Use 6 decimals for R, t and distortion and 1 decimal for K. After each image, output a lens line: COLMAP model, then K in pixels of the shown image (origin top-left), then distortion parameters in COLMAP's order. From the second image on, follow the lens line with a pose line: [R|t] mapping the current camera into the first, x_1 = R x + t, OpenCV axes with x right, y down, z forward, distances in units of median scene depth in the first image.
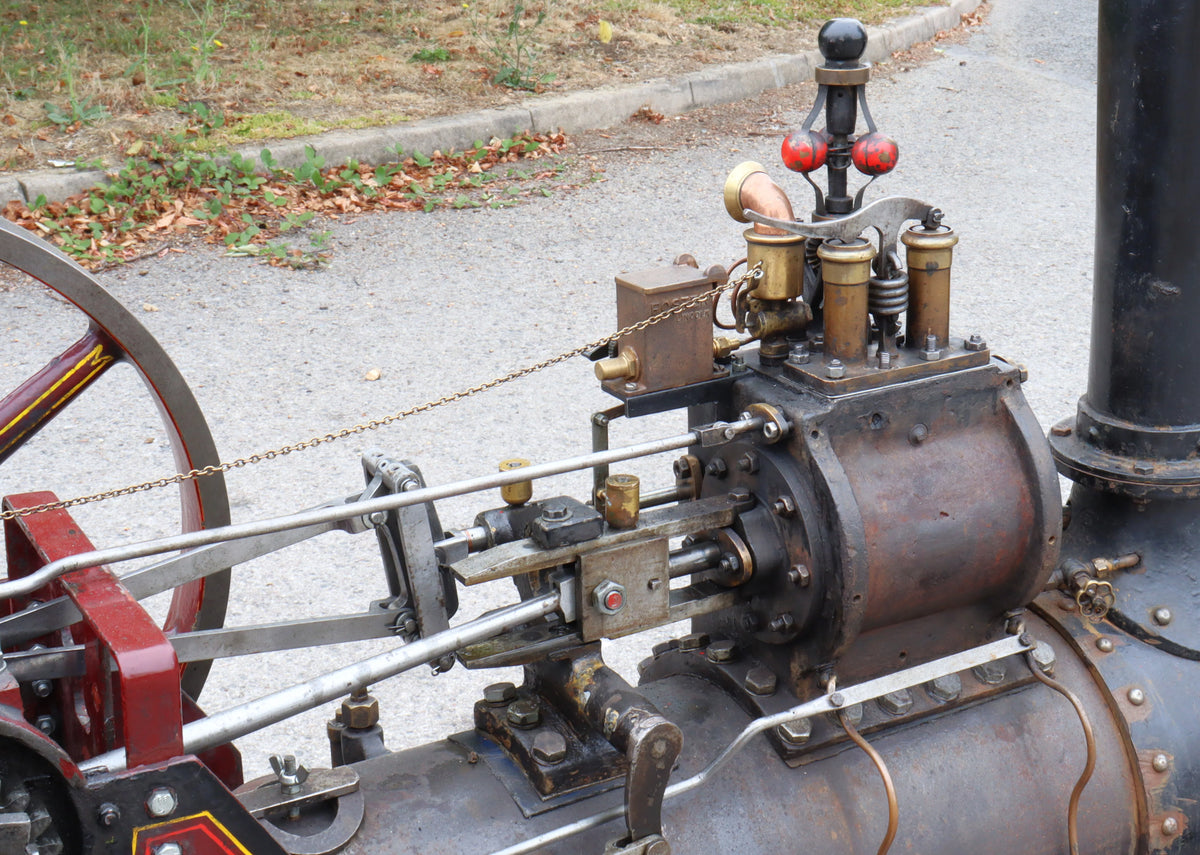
lens RADIAL K [[1912.6, 0, 642.3], [0, 1912.6, 427.0], [0, 0, 1]] dist [0.025940, -0.084231]
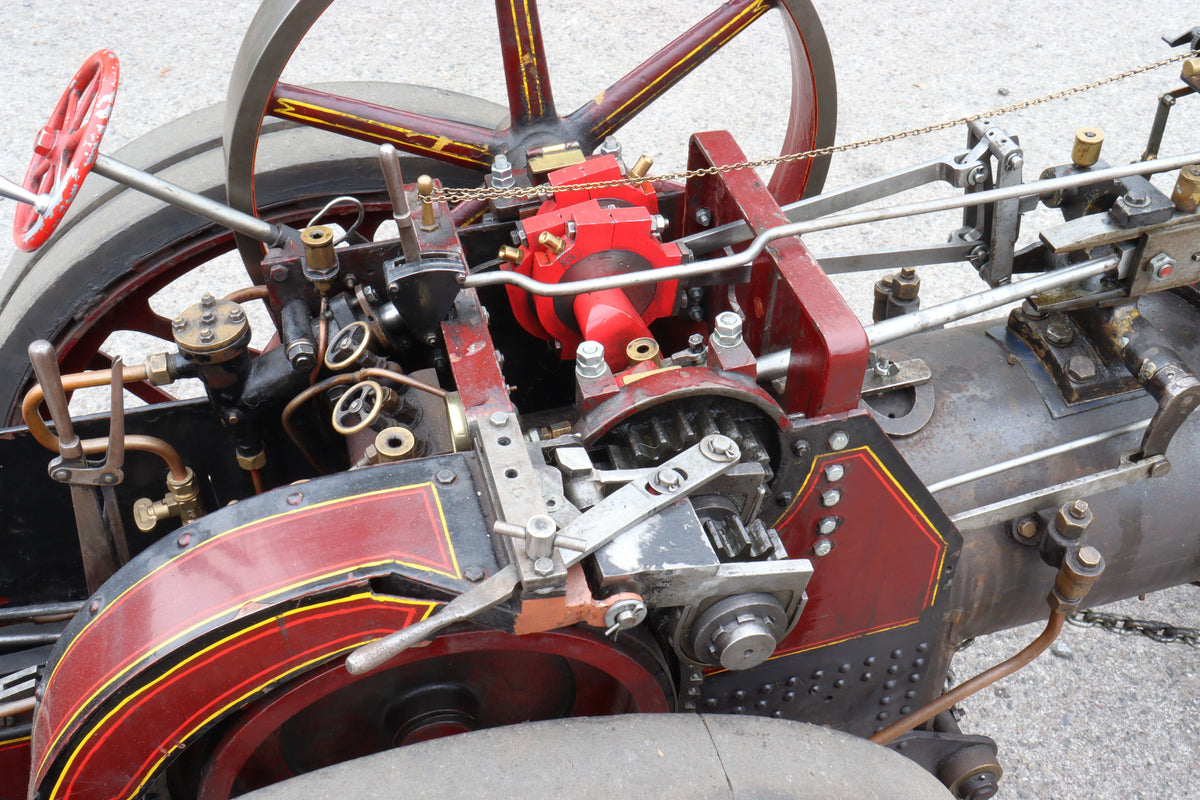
lens RADIAL K [[1270.3, 0, 600.0], [0, 1270.3, 400.0], [0, 0, 1]] dist [0.002855, -0.011679]
pose [[0.971116, 0.158959, -0.177947, -0.206170], [-0.072720, 0.907469, 0.413777, -0.143420], [0.227255, -0.388885, 0.892818, 0.151938]]
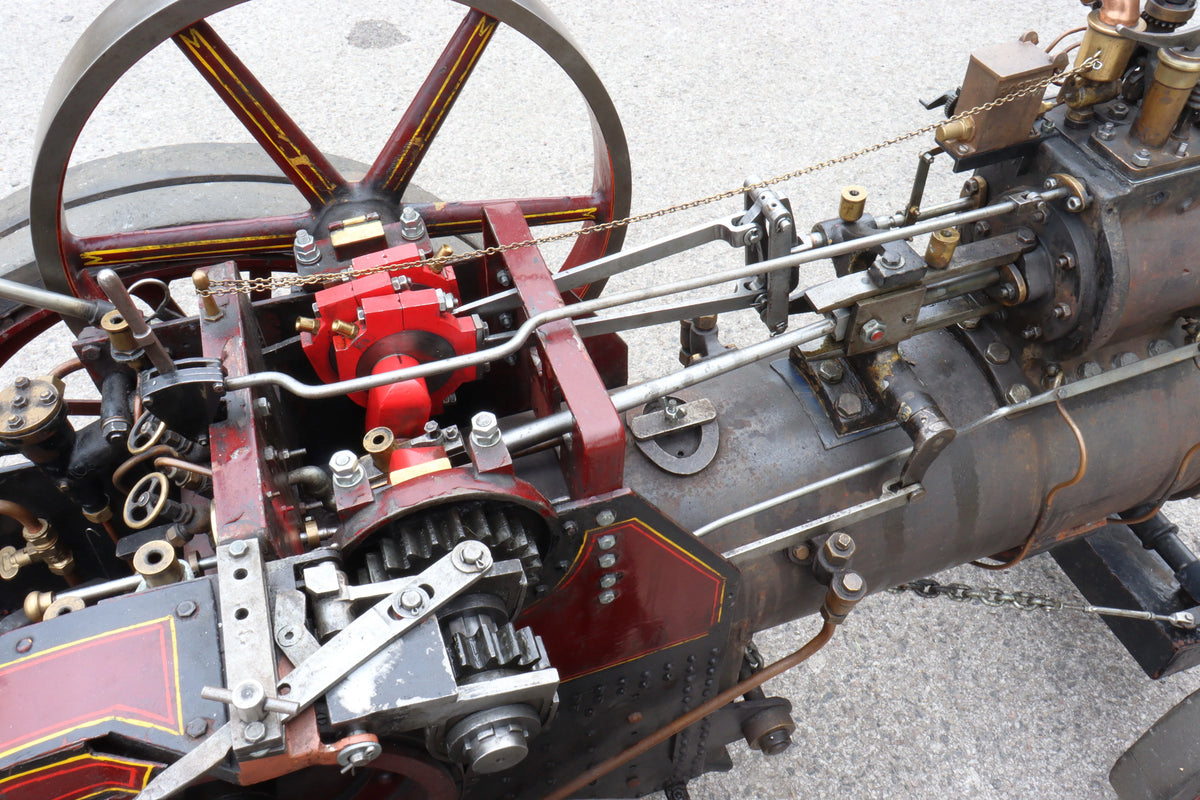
lens RADIAL K [[955.3, 0, 600.0], [0, 955.3, 400.0], [0, 0, 1]] dist [-0.000732, -0.007236]
pose [[0.983223, 0.139252, -0.117820, -0.147237], [-0.063727, 0.867448, 0.493429, -0.176370], [0.170913, -0.477643, 0.861769, 0.349816]]
